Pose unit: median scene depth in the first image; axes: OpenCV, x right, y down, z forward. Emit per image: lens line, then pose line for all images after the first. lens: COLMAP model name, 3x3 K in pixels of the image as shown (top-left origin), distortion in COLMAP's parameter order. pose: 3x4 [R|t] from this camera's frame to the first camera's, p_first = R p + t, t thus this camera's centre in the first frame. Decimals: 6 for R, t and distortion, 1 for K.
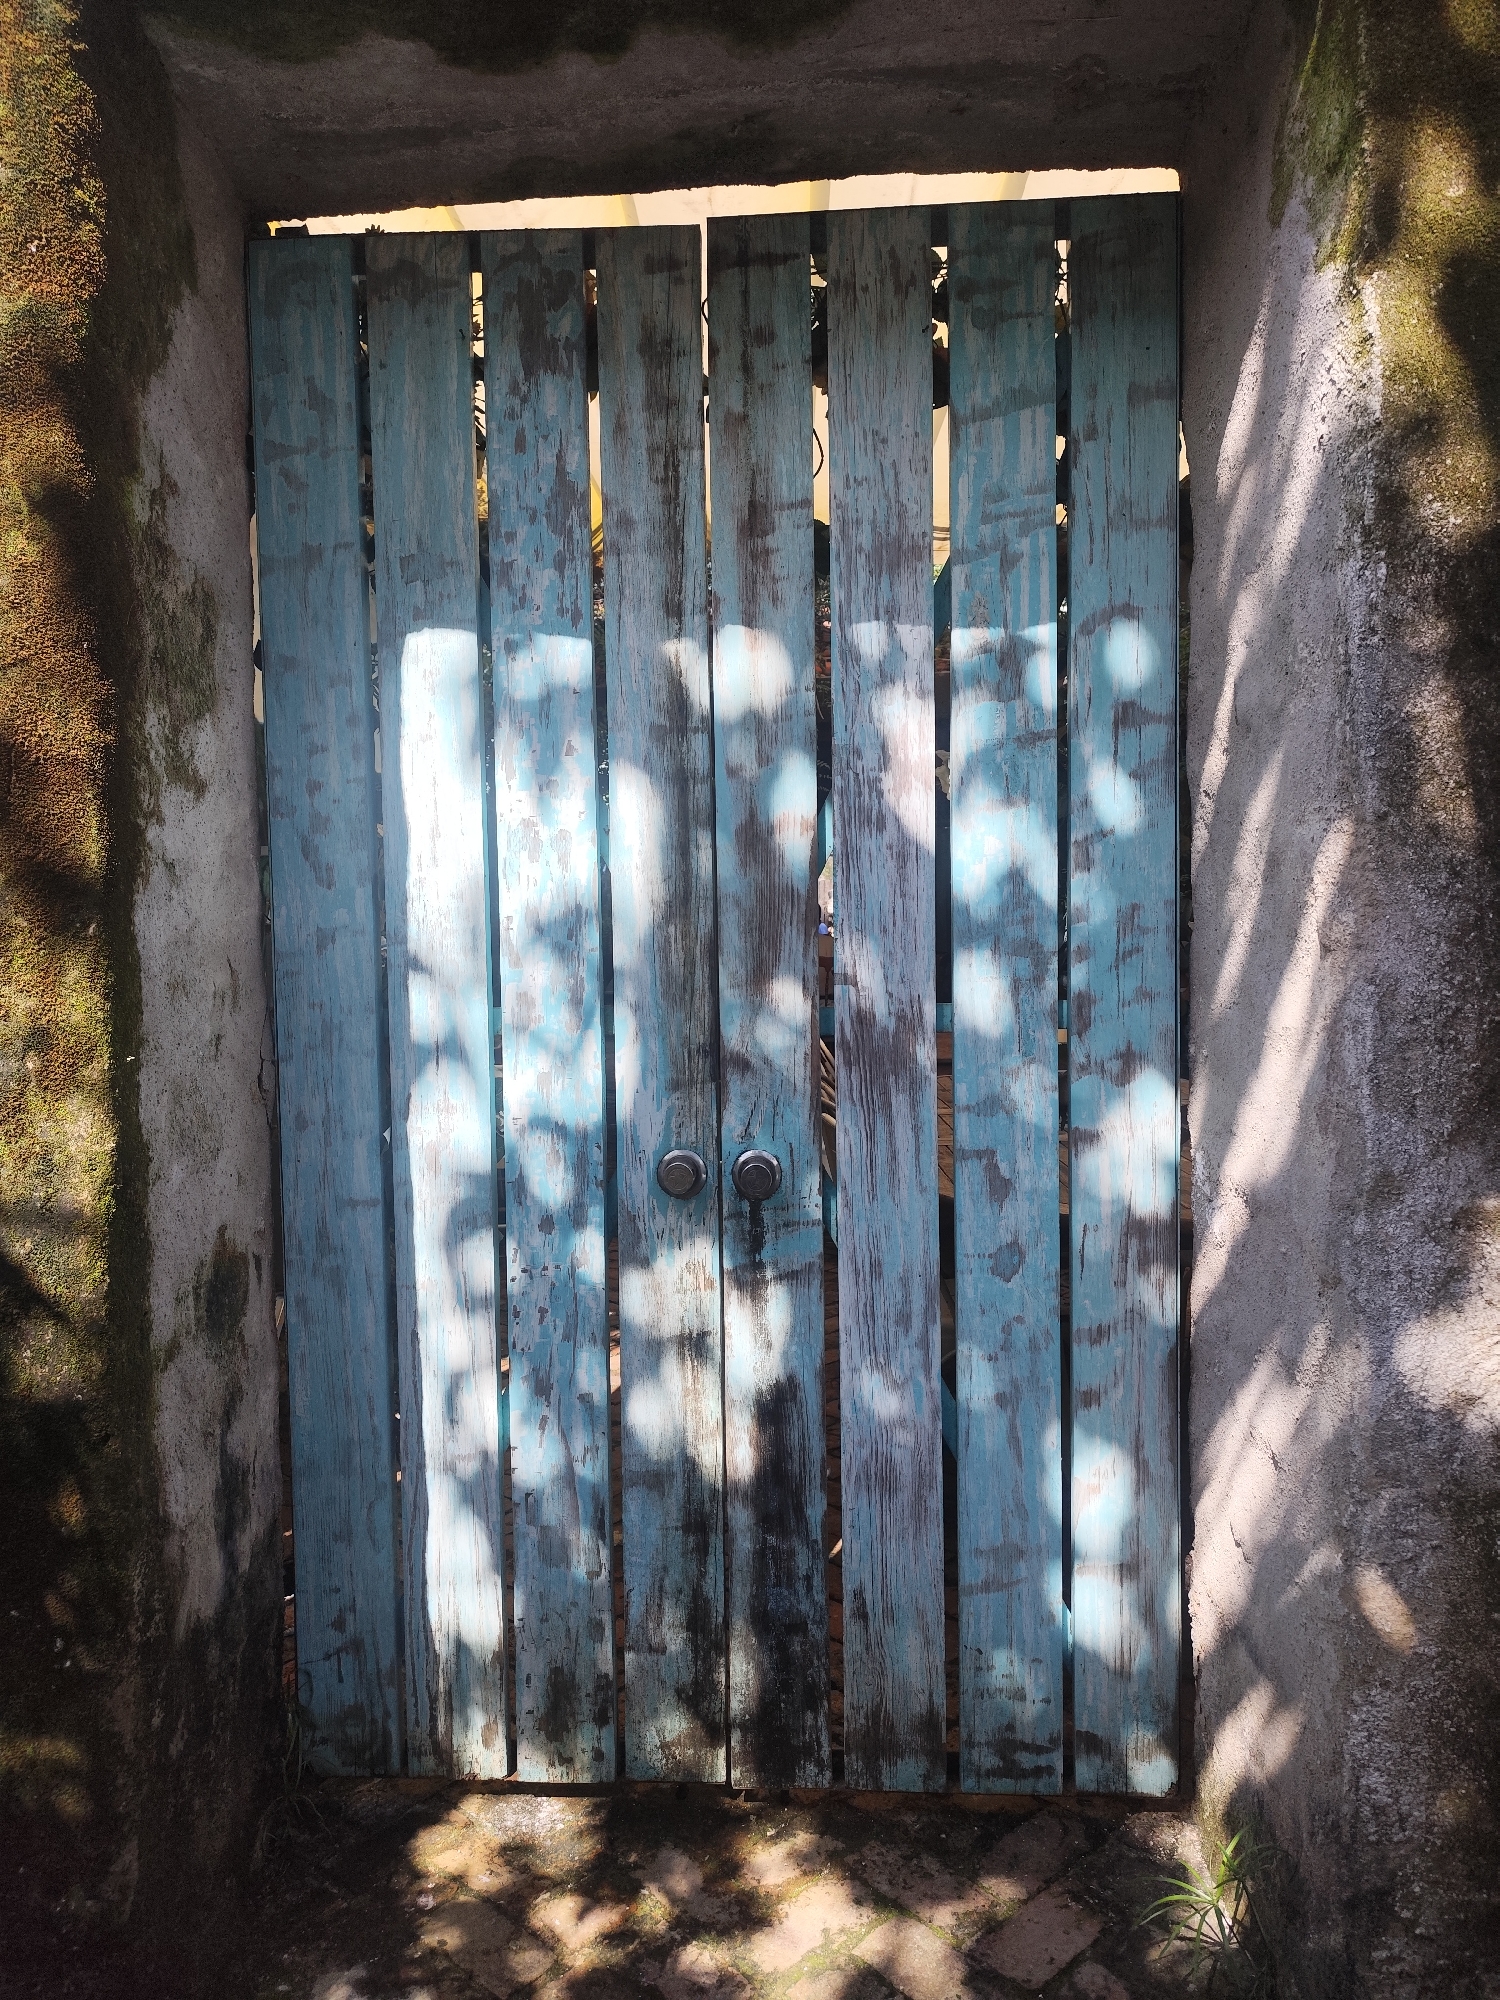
lens RADIAL K [[1330.4, 0, 748.7], [0, 1330.4, 1030.1], [0, 0, 1]] dist [0.029966, -0.034290]
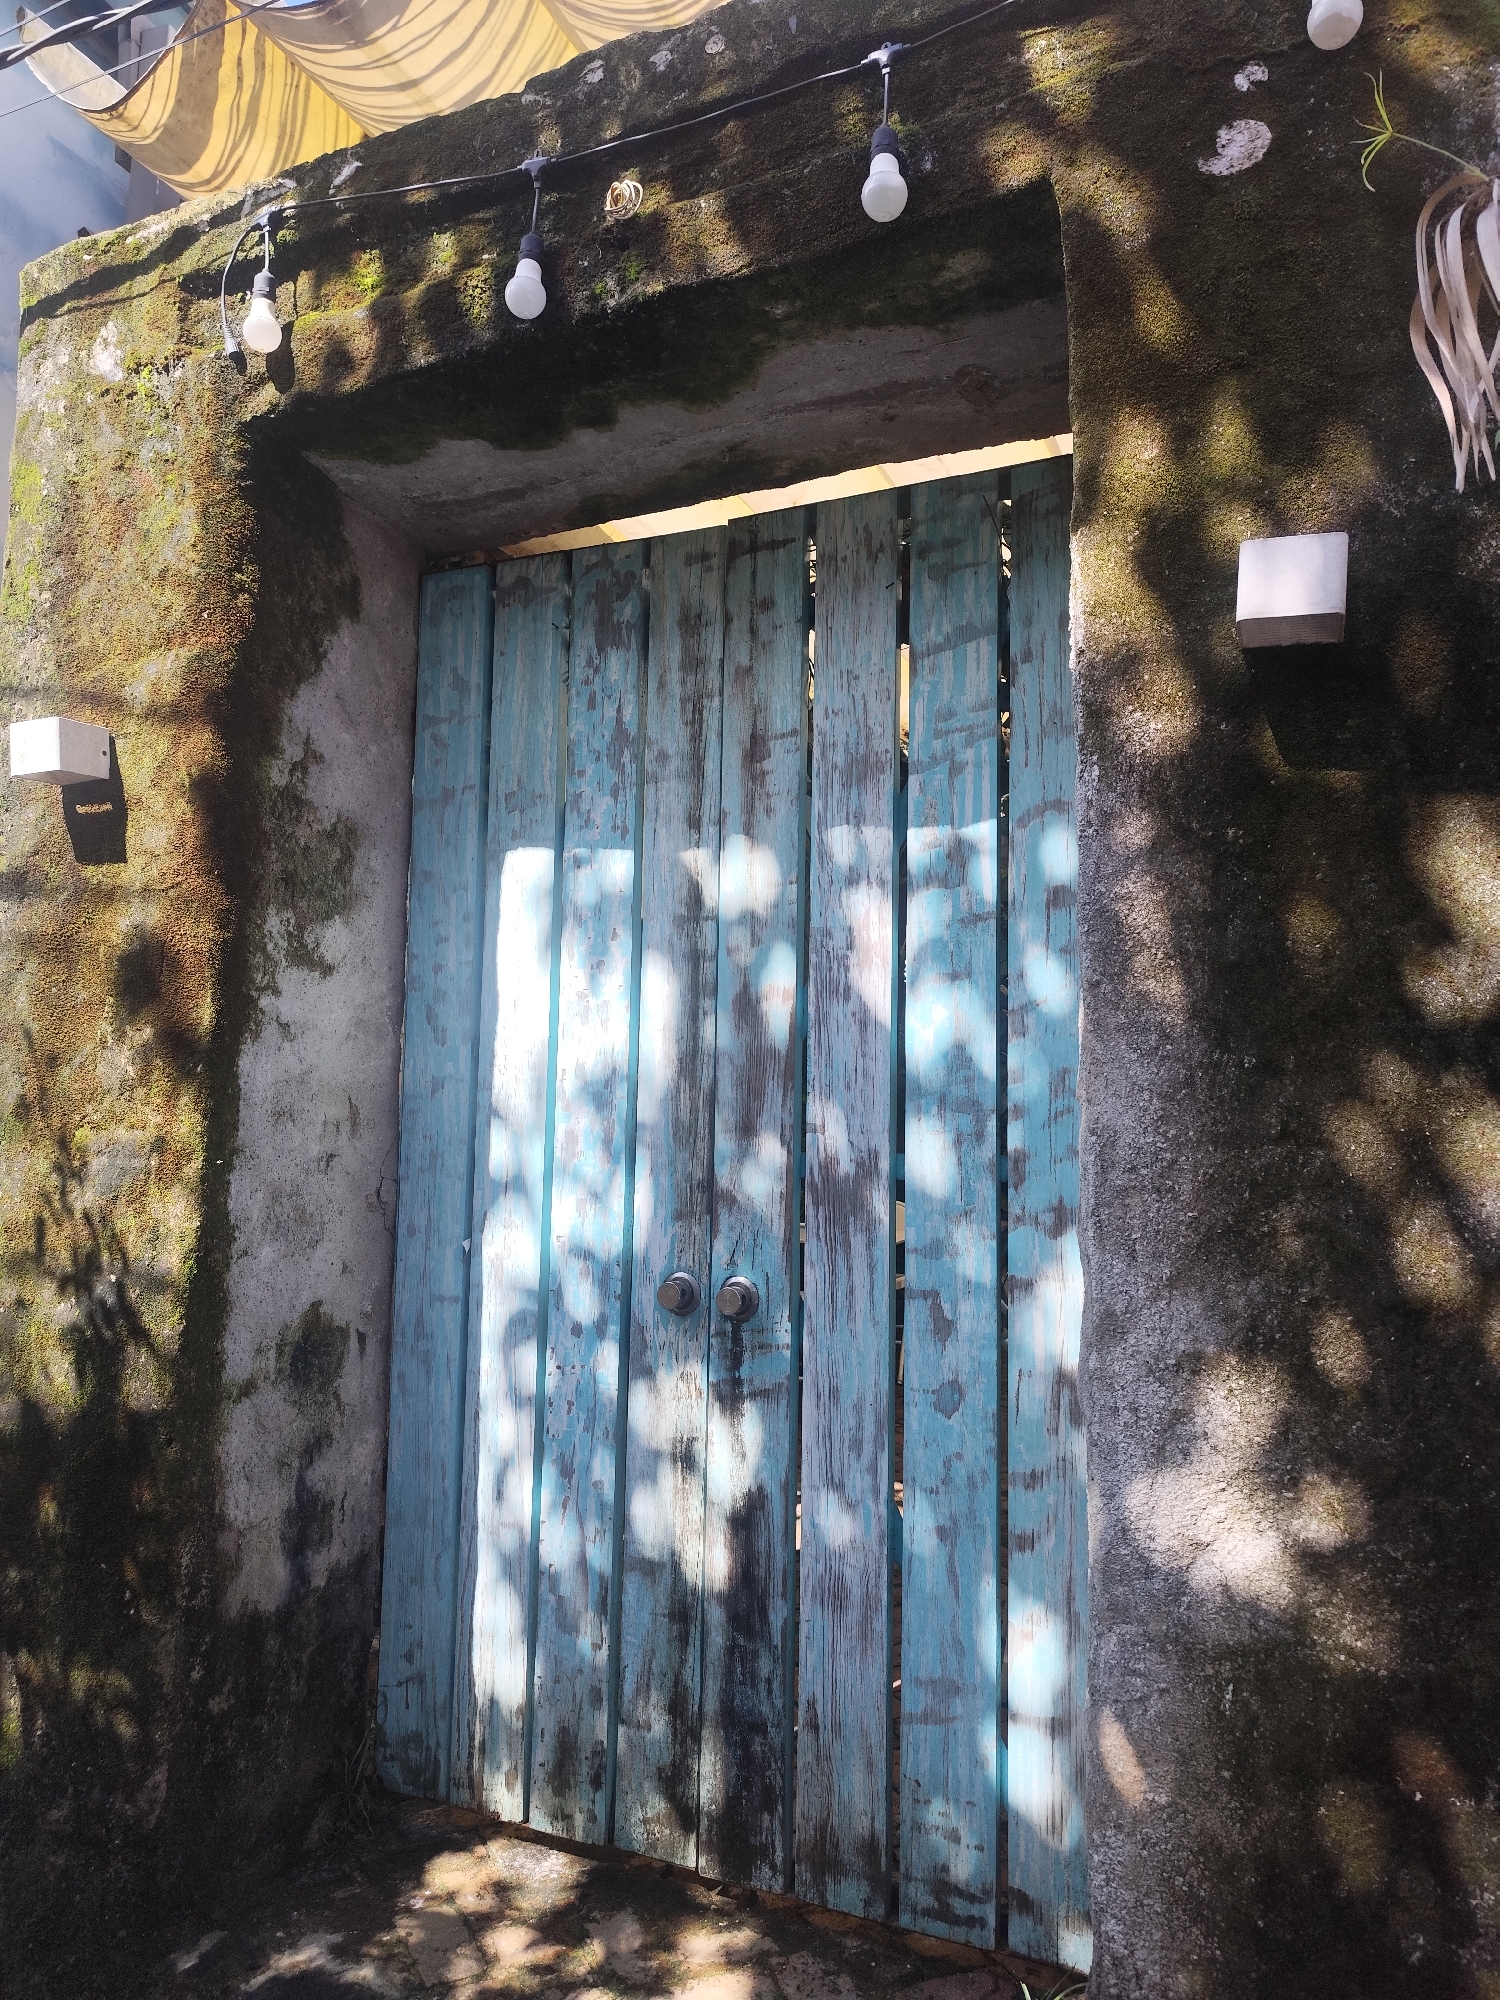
lens RADIAL K [[1330.4, 0, 748.7], [0, 1330.4, 1030.1], [0, 0, 1]] dist [0.029966, -0.034290]
pose [[0.938333, 0.007022, -0.345662, 0.415054], [-0.053609, 0.990657, -0.125402, 0.023619], [0.341552, 0.136199, 0.929942, -0.092100]]
